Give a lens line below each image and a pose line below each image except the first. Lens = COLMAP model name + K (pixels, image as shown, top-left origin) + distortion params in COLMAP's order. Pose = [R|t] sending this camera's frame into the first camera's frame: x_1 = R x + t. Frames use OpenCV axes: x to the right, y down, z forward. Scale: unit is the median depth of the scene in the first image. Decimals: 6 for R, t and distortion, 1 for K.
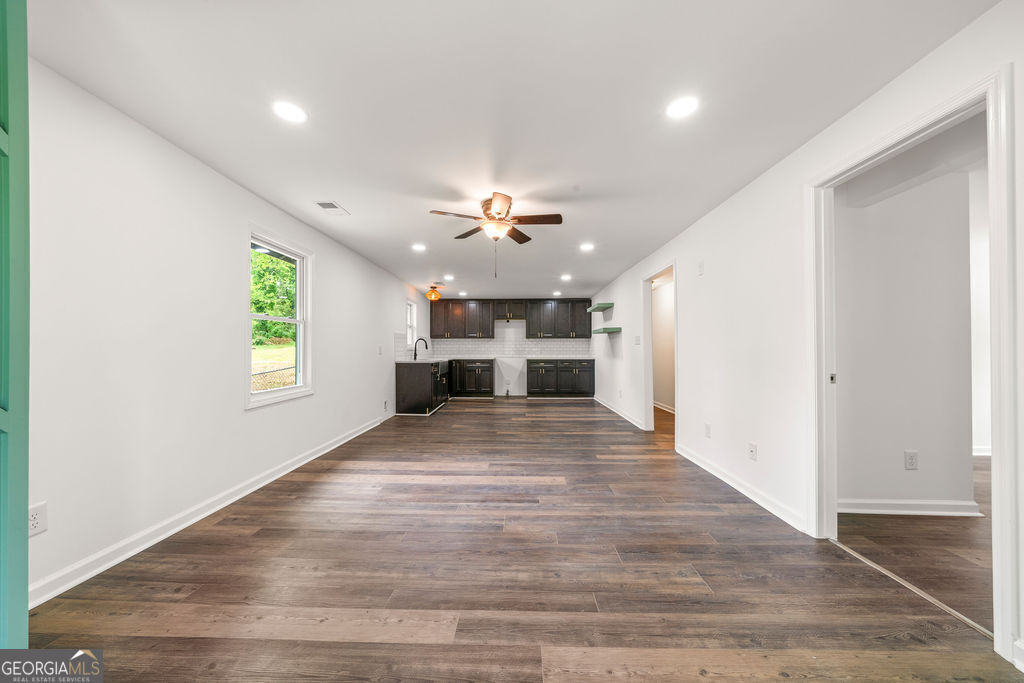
lens RADIAL K [[354.7, 0, 514.5], [0, 354.7, 346.5], [0, 0, 1]] dist [-0.002568, -0.000722]
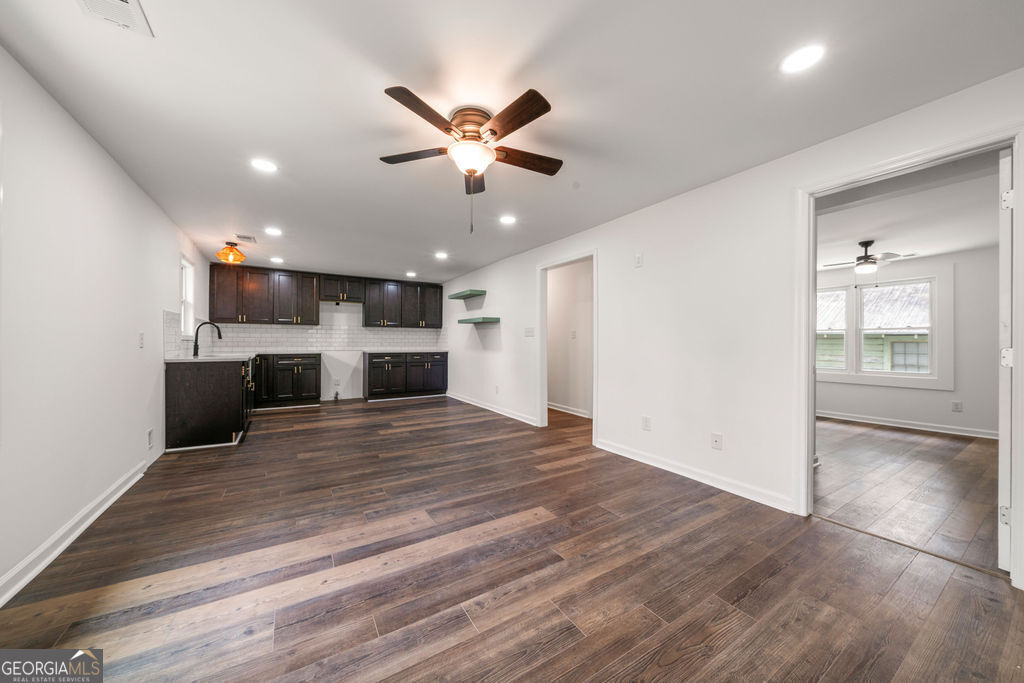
lens RADIAL K [[354.7, 0, 511.3], [0, 354.7, 340.9], [0, 0, 1]] dist [-0.002568, -0.000722]
pose [[0.837170, 0.006690, 0.546903, -0.284568], [-0.011437, 0.999921, 0.005276, 0.002898], [-0.546824, -0.010672, 0.837180, 0.330151]]
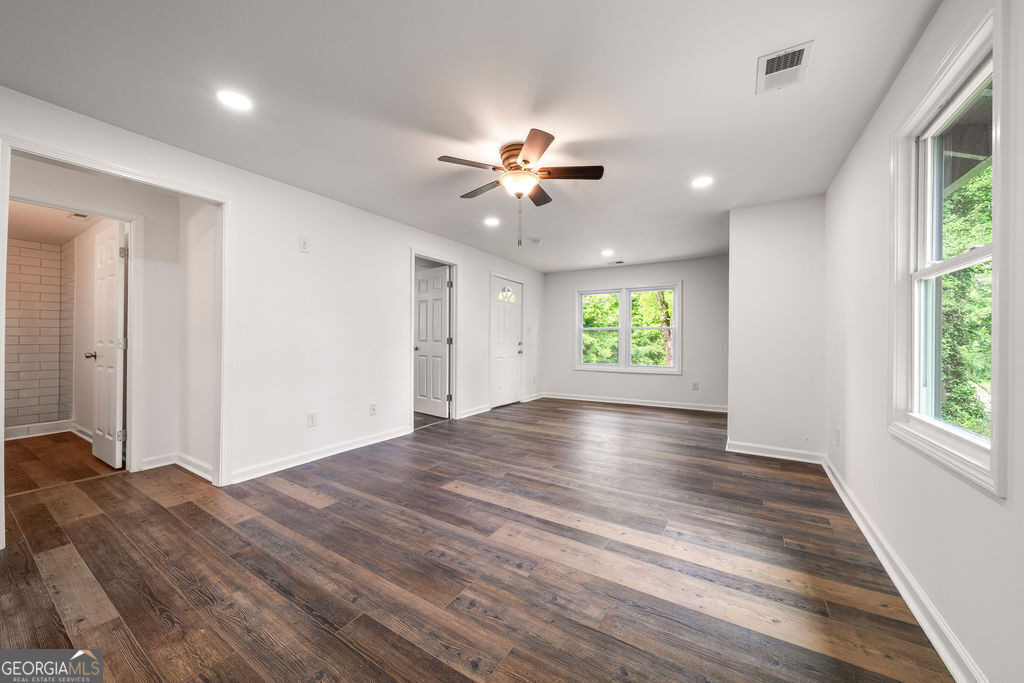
lens RADIAL K [[365.0, 0, 512.3], [0, 365.0, 338.3], [0, 0, 1]] dist [-0.002749, -0.000264]
pose [[-0.856472, -0.004845, 0.516171, -0.375923], [-0.010079, 0.999922, -0.007339, 0.016872], [-0.516096, -0.011488, -0.856454, 1.389067]]
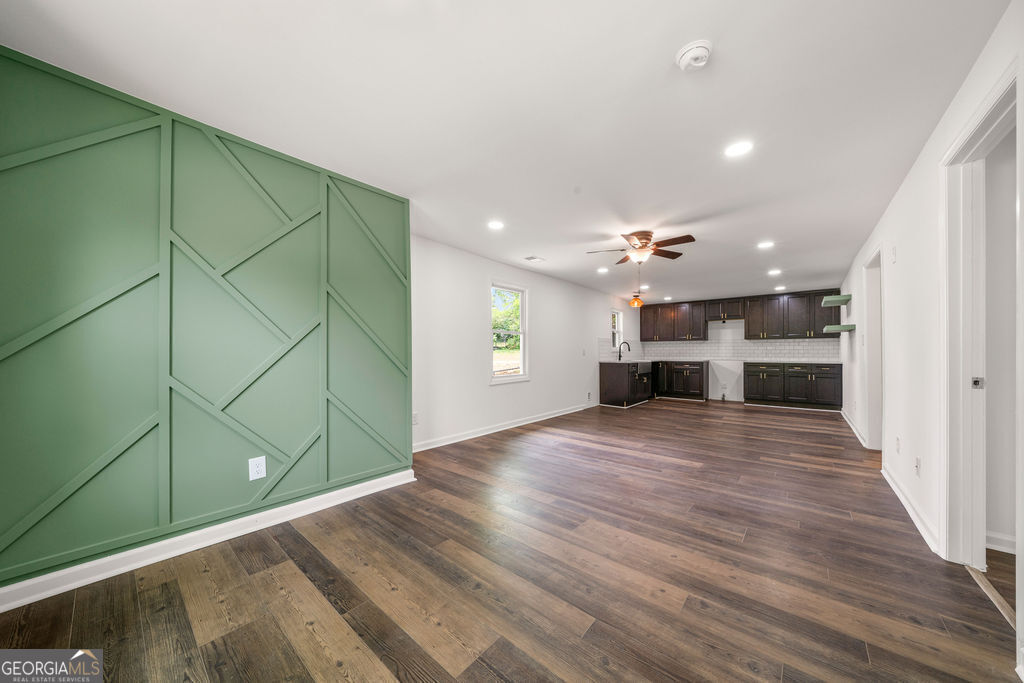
lens RADIAL K [[354.7, 0, 512.1], [0, 354.7, 351.7], [0, 0, 1]] dist [-0.002568, -0.000722]
pose [[0.777605, 0.000136, -0.628754, 0.315363], [0.004021, 0.999978, 0.005189, 0.003193], [0.628741, -0.006563, 0.777587, -0.215720]]
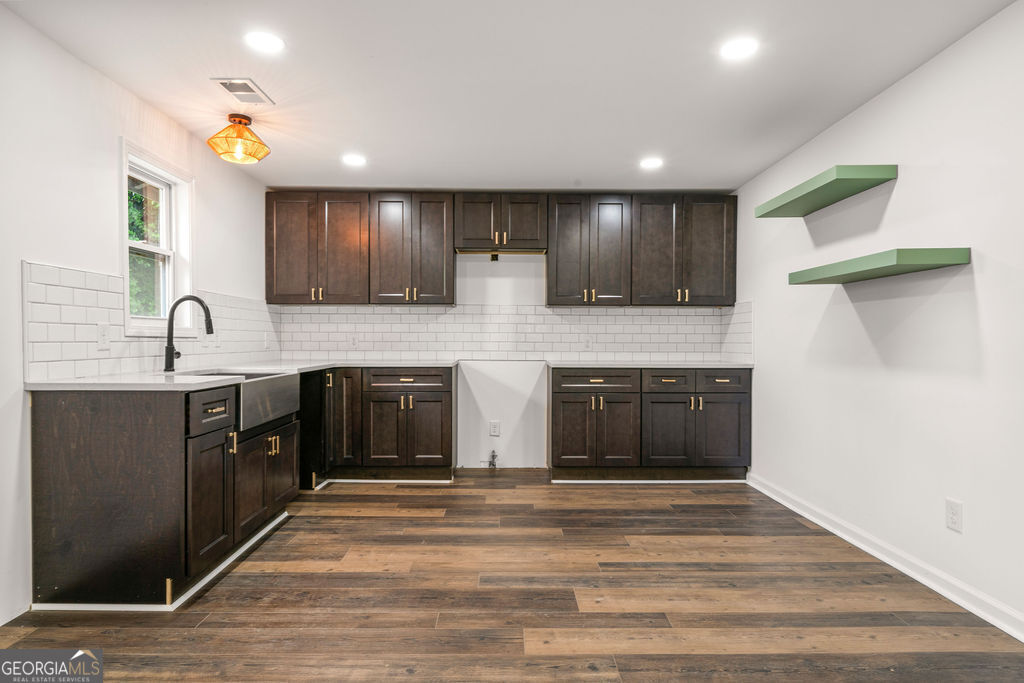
lens RADIAL K [[587.2, 0, 511.0], [0, 587.2, 344.5], [0, 0, 1]] dist [0.007137, -0.000351]
pose [[0.999515, 0.004197, 0.030865, -0.045490], [-0.004655, 0.999880, 0.014777, 0.014425], [-0.030799, -0.014913, 0.999414, 0.955718]]
